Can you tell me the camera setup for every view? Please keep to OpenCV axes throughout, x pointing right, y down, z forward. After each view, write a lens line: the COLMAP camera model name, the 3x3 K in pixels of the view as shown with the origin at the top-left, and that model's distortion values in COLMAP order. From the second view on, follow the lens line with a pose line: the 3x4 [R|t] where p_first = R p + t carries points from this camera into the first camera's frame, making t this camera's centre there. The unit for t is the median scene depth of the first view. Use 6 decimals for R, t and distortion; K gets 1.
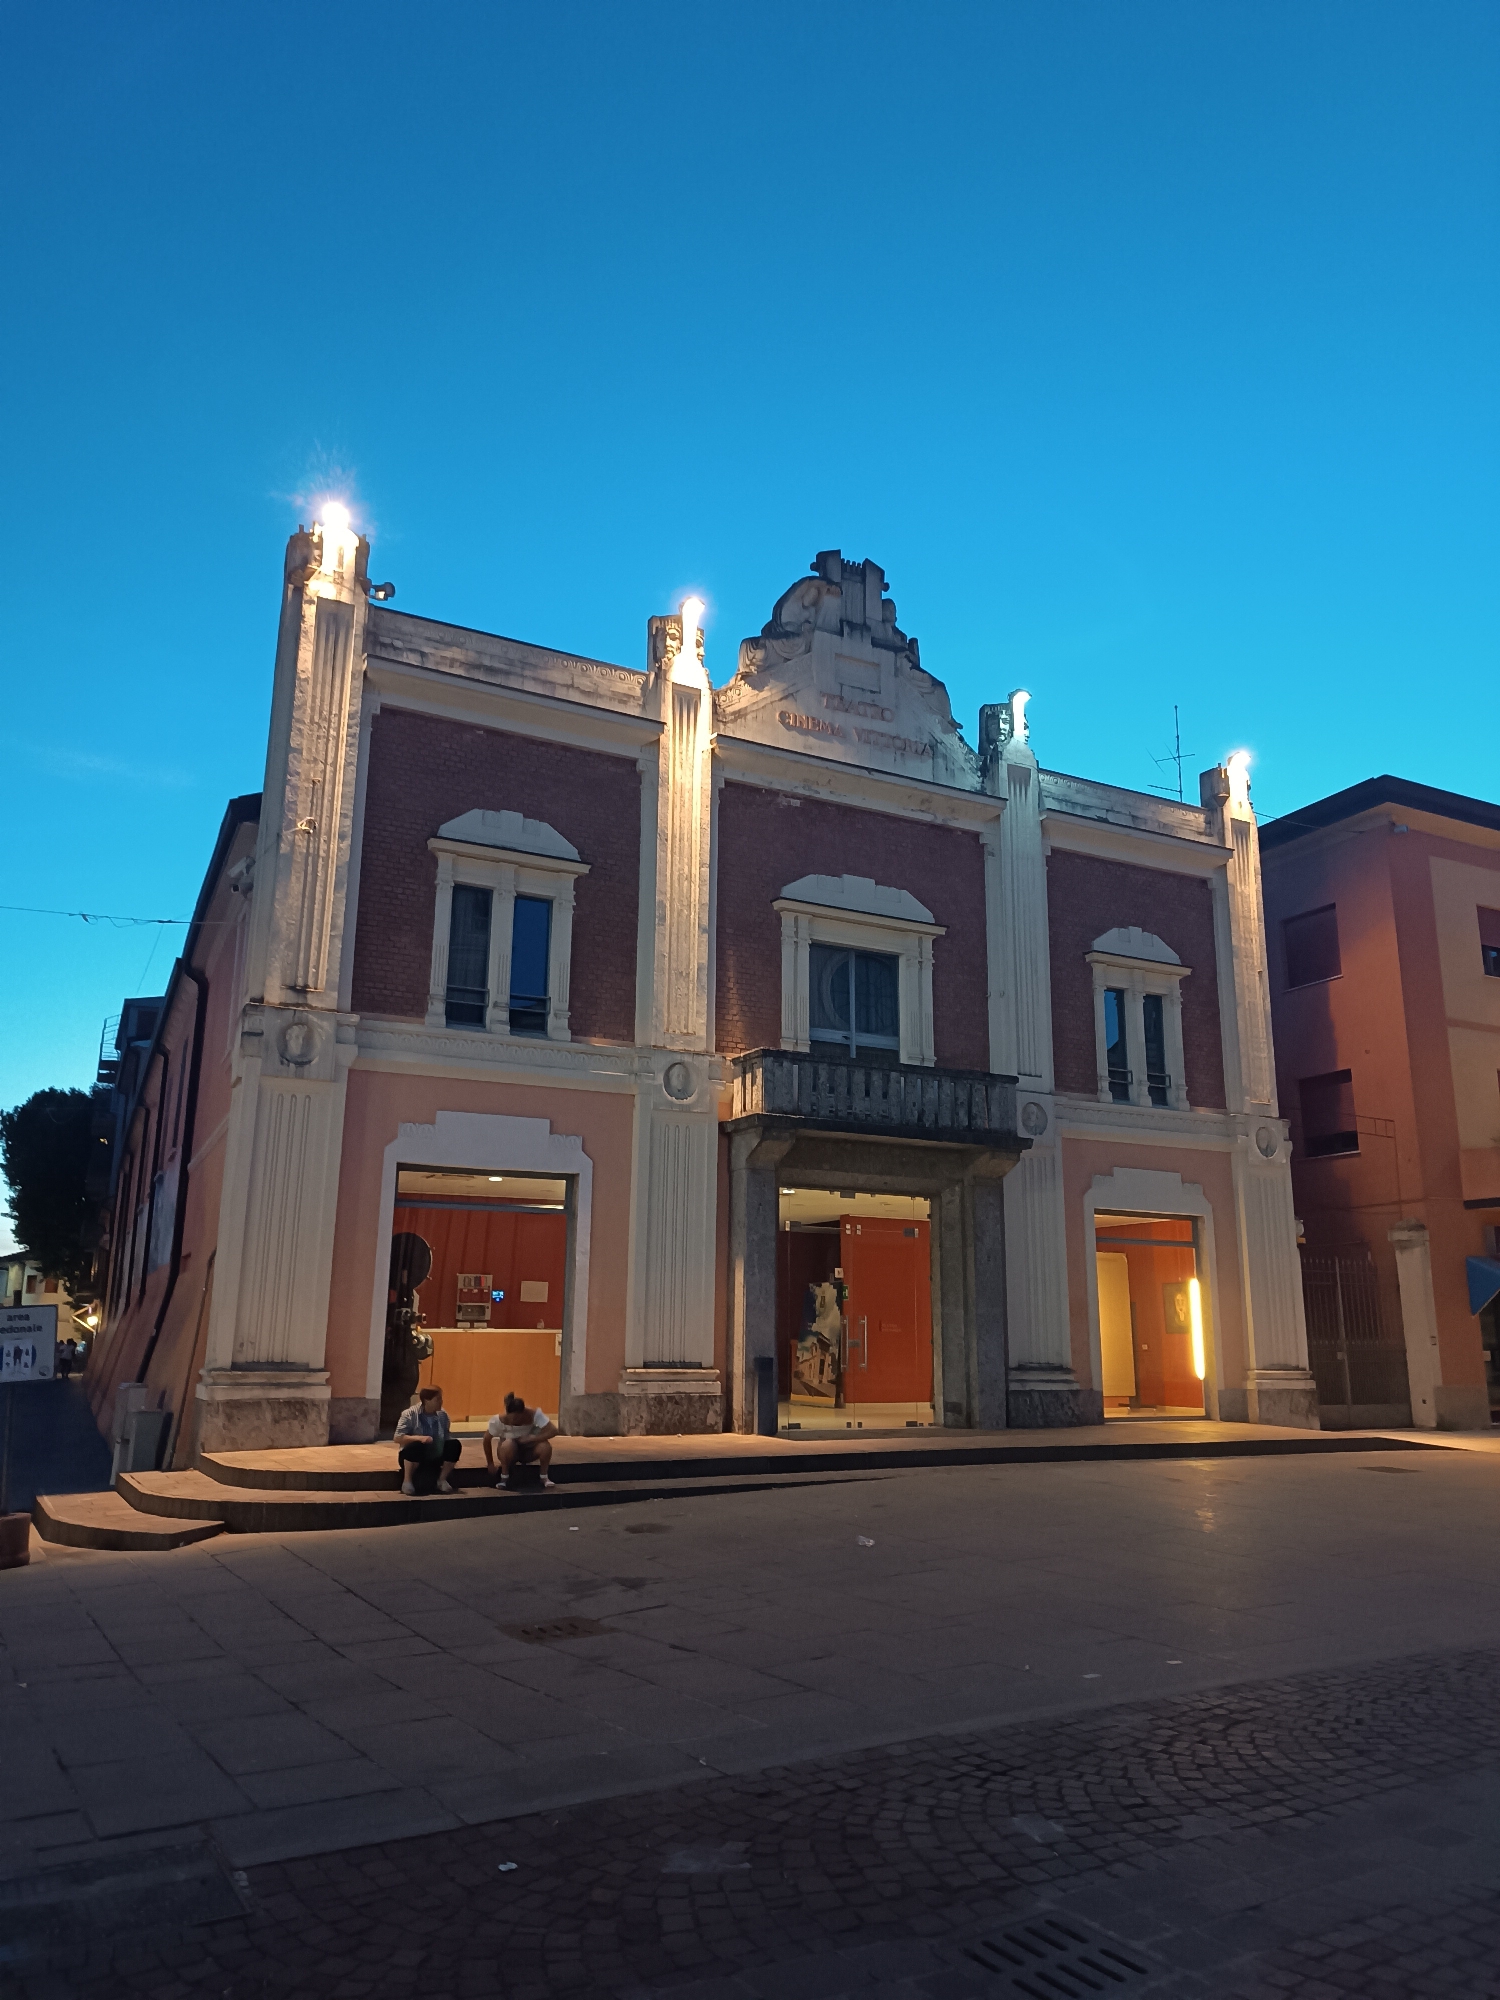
lens RADIAL K [[1419.3, 0, 750.0], [0, 1419.3, 1000.0], [0, 0, 1]] dist [0.007973, -0.000596]
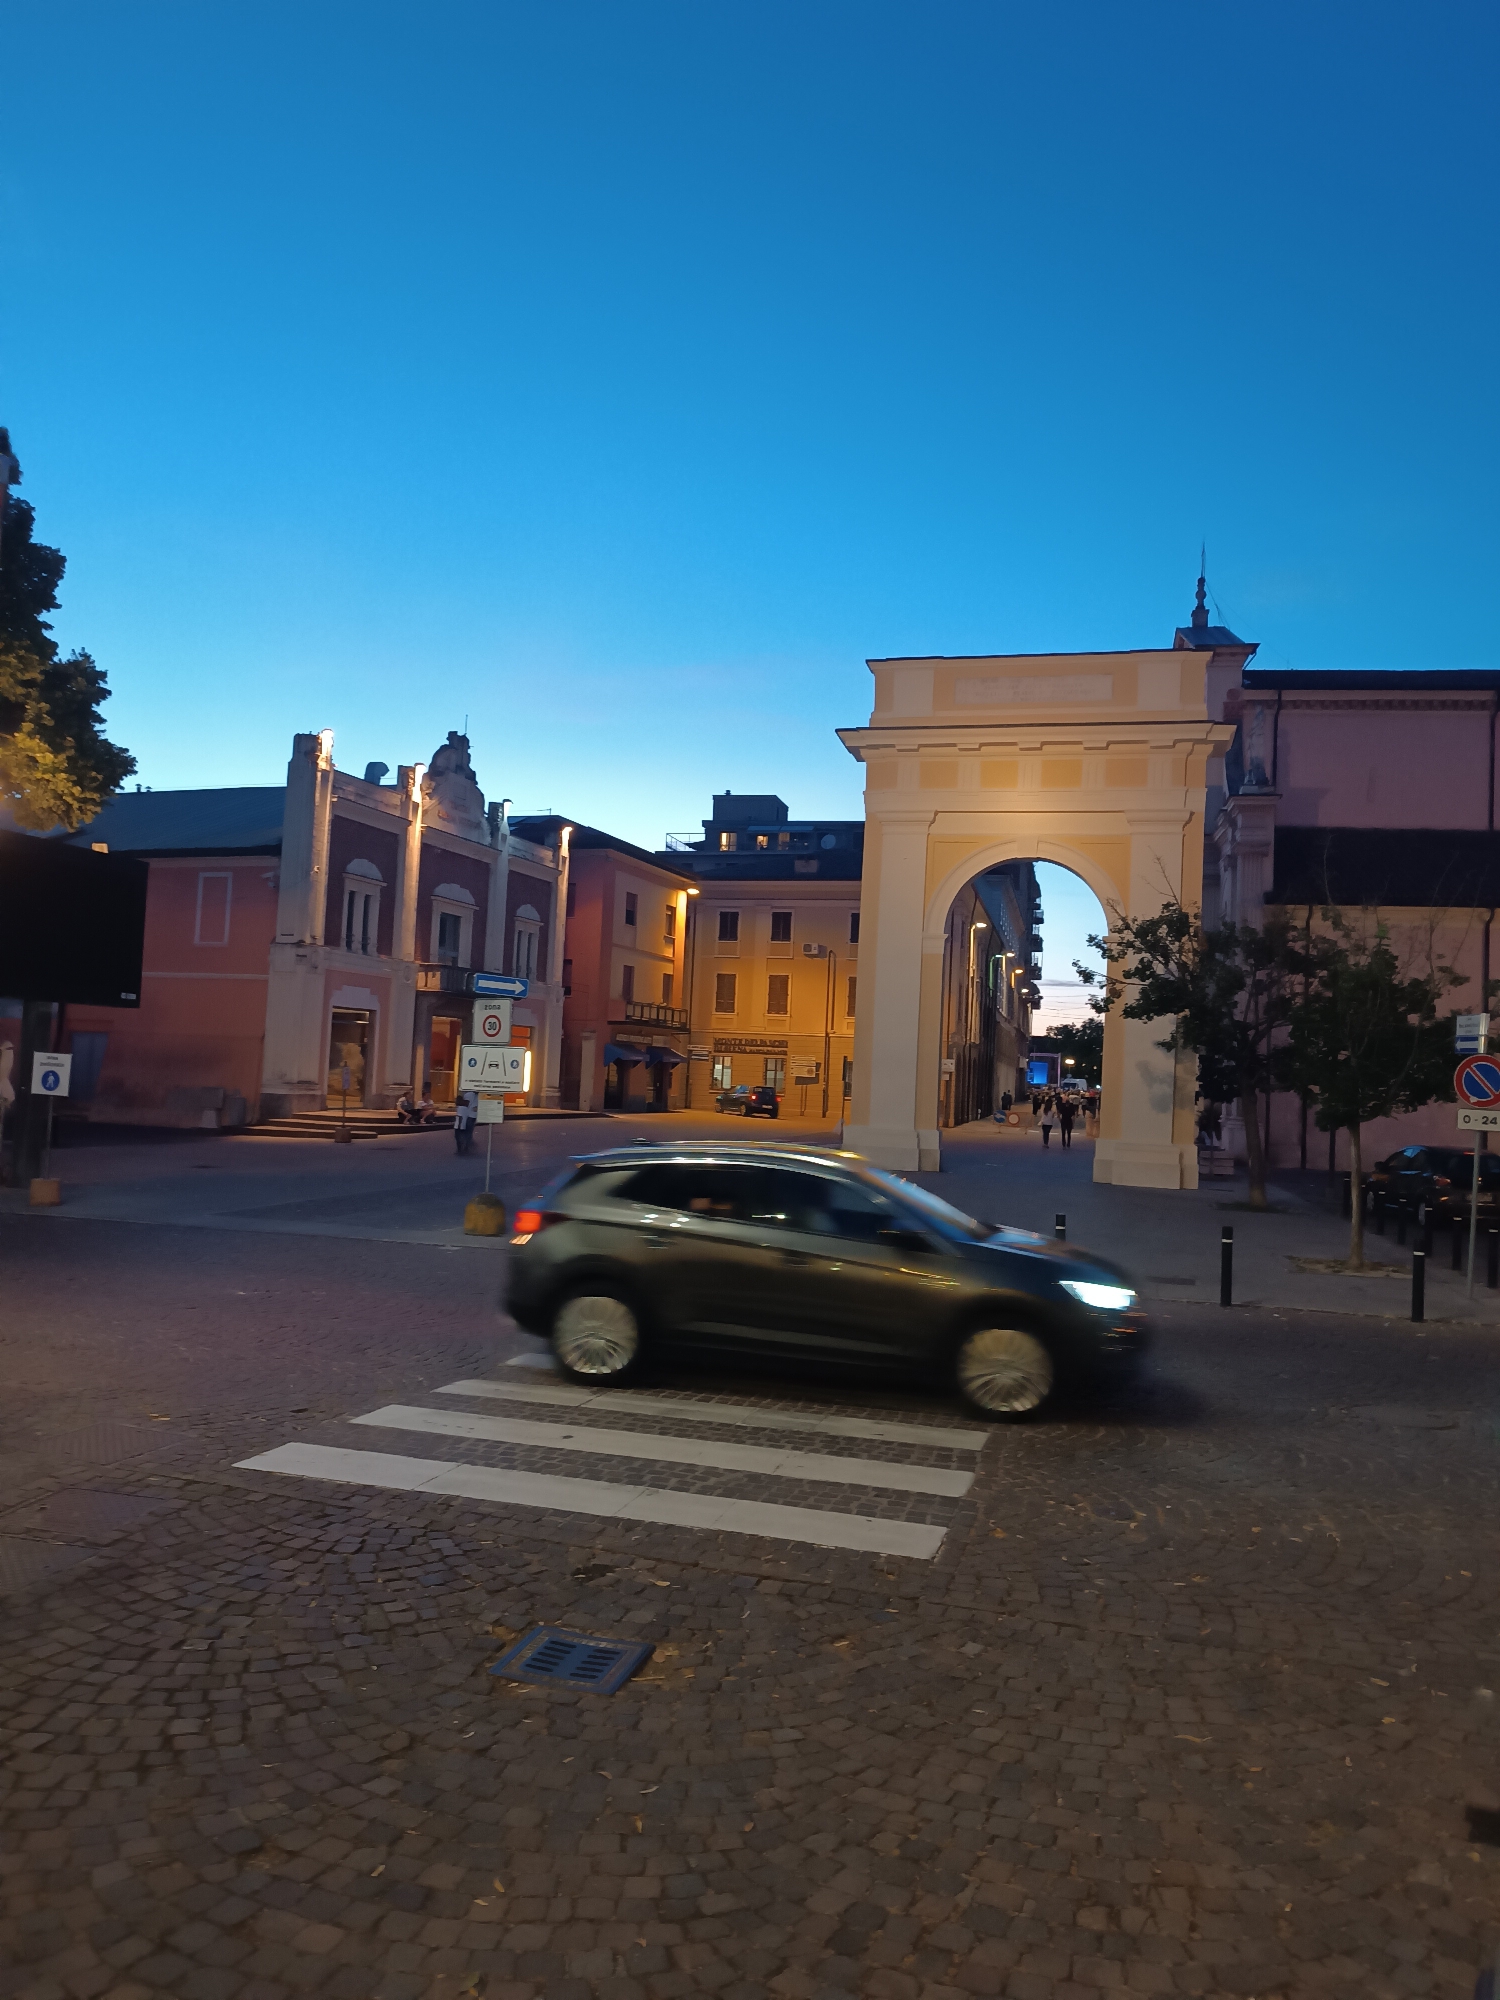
lens RADIAL K [[1419.3, 0, 750.0], [0, 1419.3, 1000.0], [0, 0, 1]] dist [0.007973, -0.000596]
pose [[0.734188, 0.061176, 0.676185, -1.147941], [-0.196333, 0.972513, 0.125189, -0.291539], [-0.649940, -0.224670, 0.726018, -1.077629]]
